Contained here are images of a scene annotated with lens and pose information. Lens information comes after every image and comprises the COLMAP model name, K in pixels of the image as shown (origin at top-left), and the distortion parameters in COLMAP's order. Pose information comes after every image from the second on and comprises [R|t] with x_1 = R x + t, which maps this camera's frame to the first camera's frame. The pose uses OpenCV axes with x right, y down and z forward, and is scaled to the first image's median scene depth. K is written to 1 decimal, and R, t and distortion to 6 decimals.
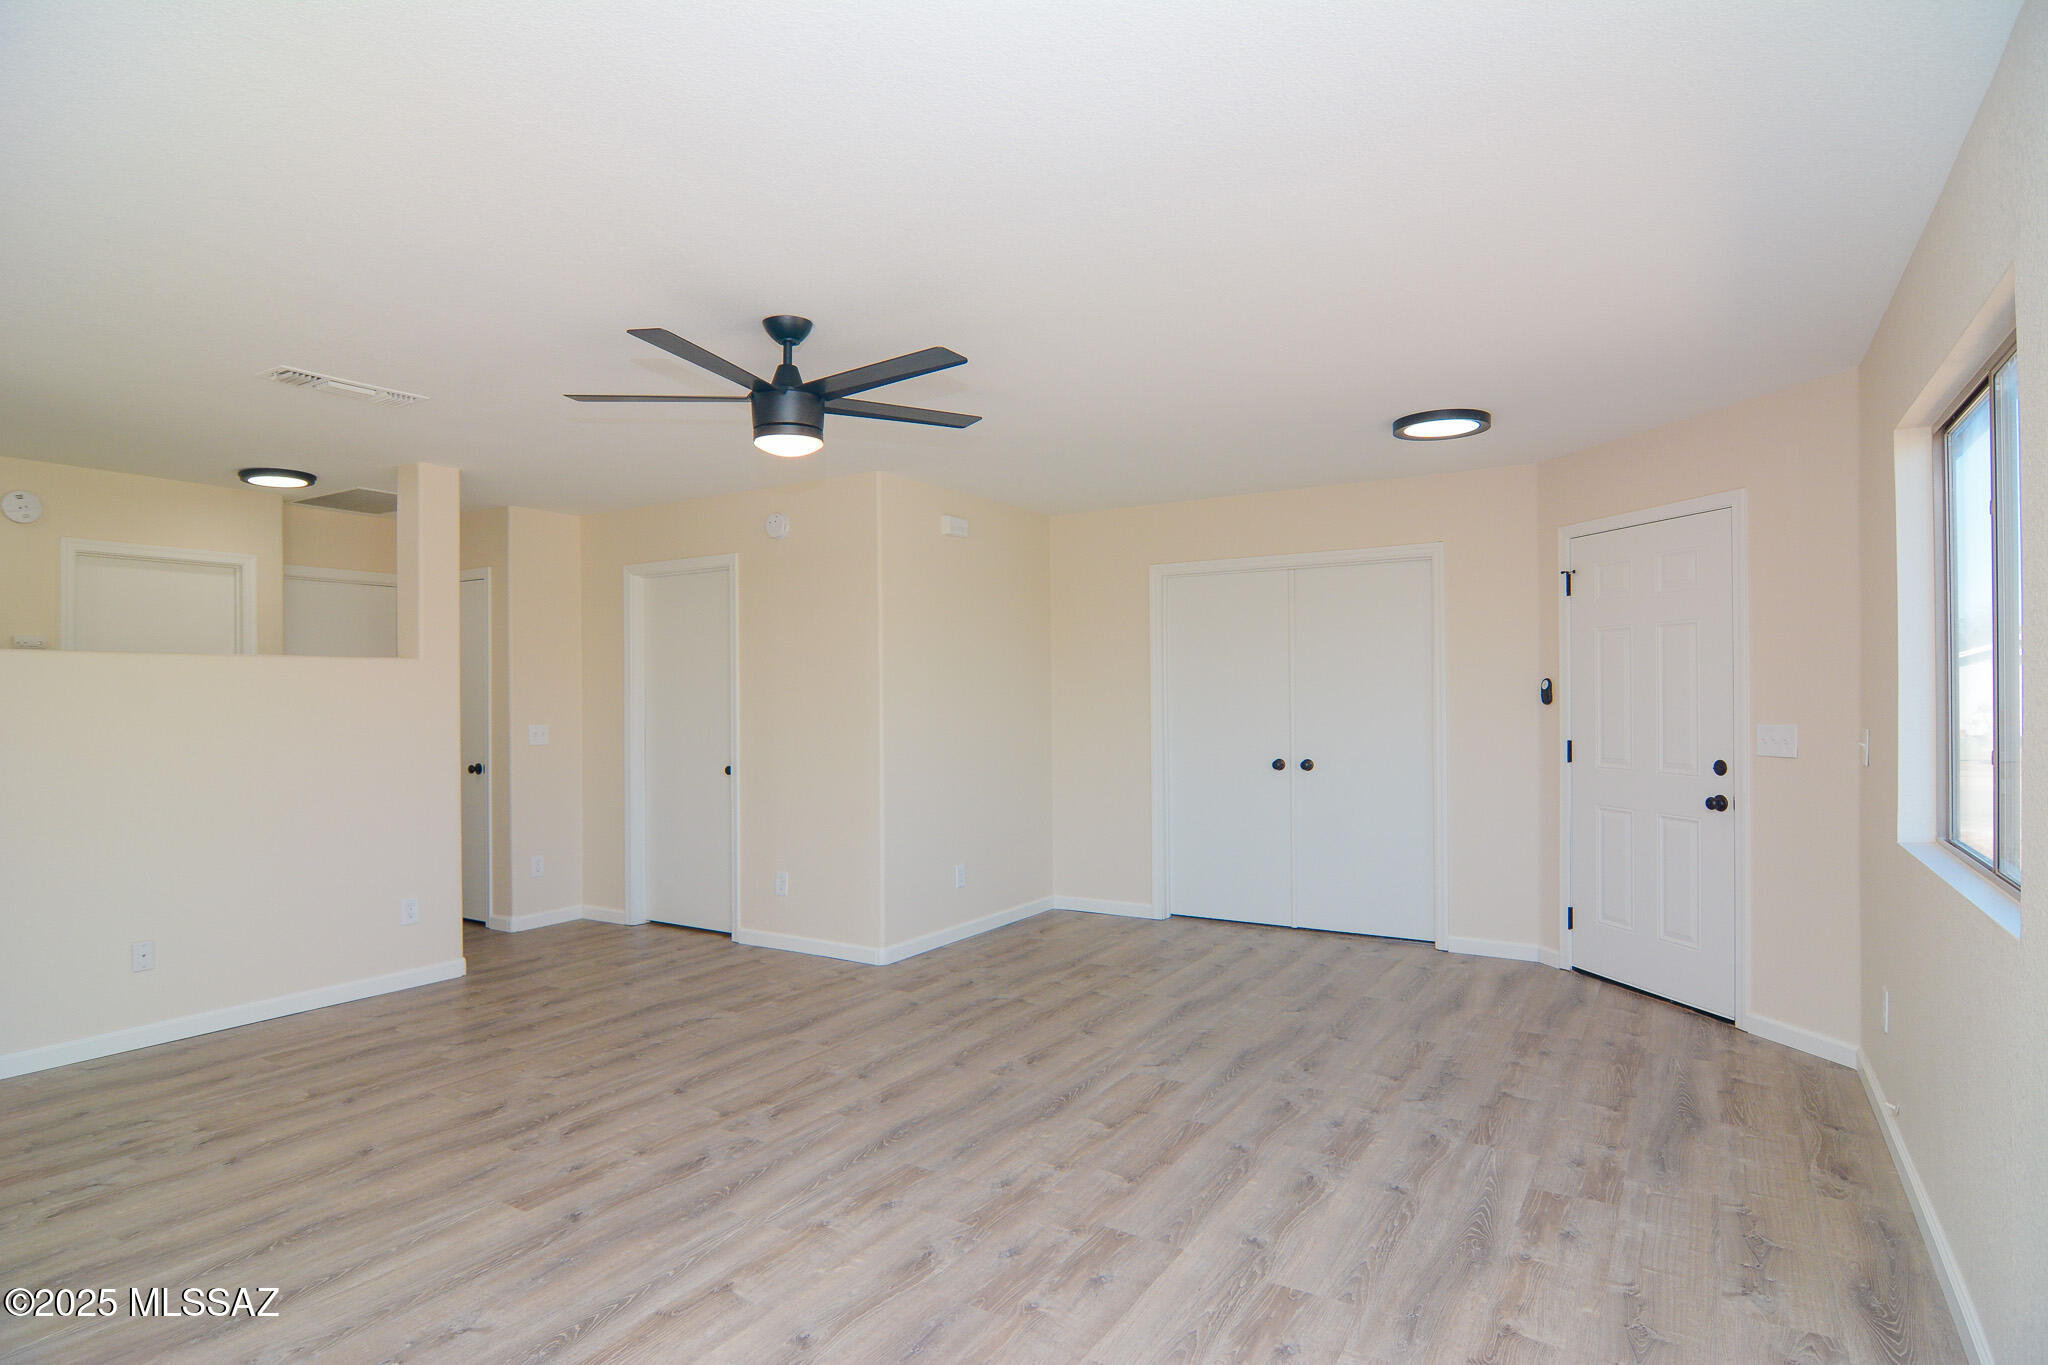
lens RADIAL K [[1100.1, 0, 1024.4], [0, 1100.1, 693.6], [0, 0, 1]] dist [-0.006380, -0.000754]
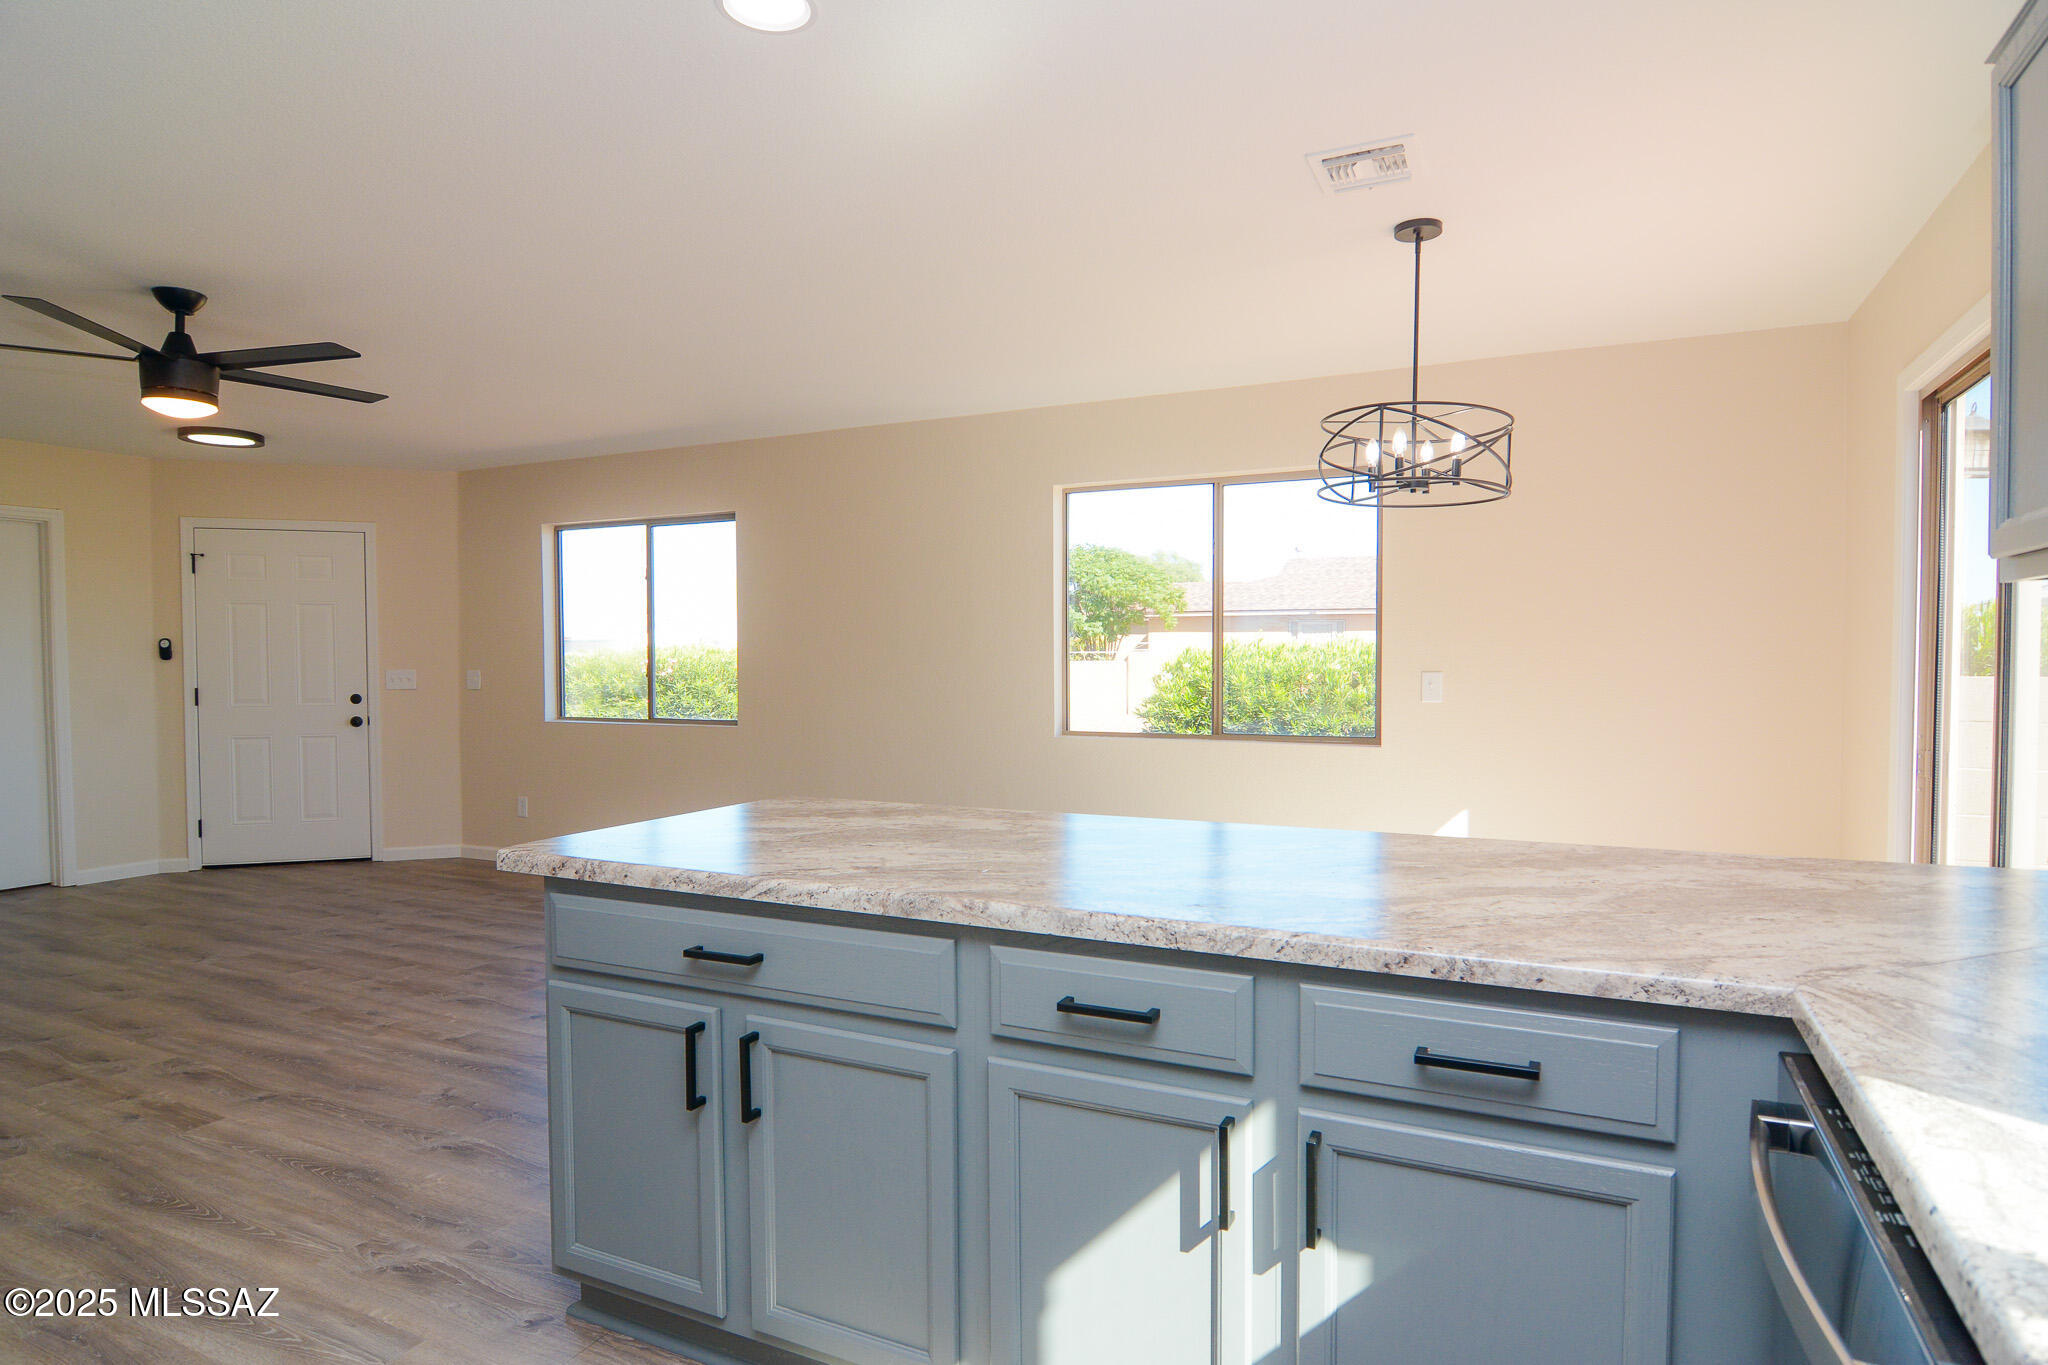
lens RADIAL K [[1100.1, 0, 1024.4], [0, 1100.1, 693.6], [0, 0, 1]] dist [-0.006380, -0.000754]
pose [[-0.107555, -0.024068, 0.993908, -1.408142], [0.003404, 0.999692, 0.024577, 0.034059], [-0.994193, 0.006027, -0.107440, 0.304672]]
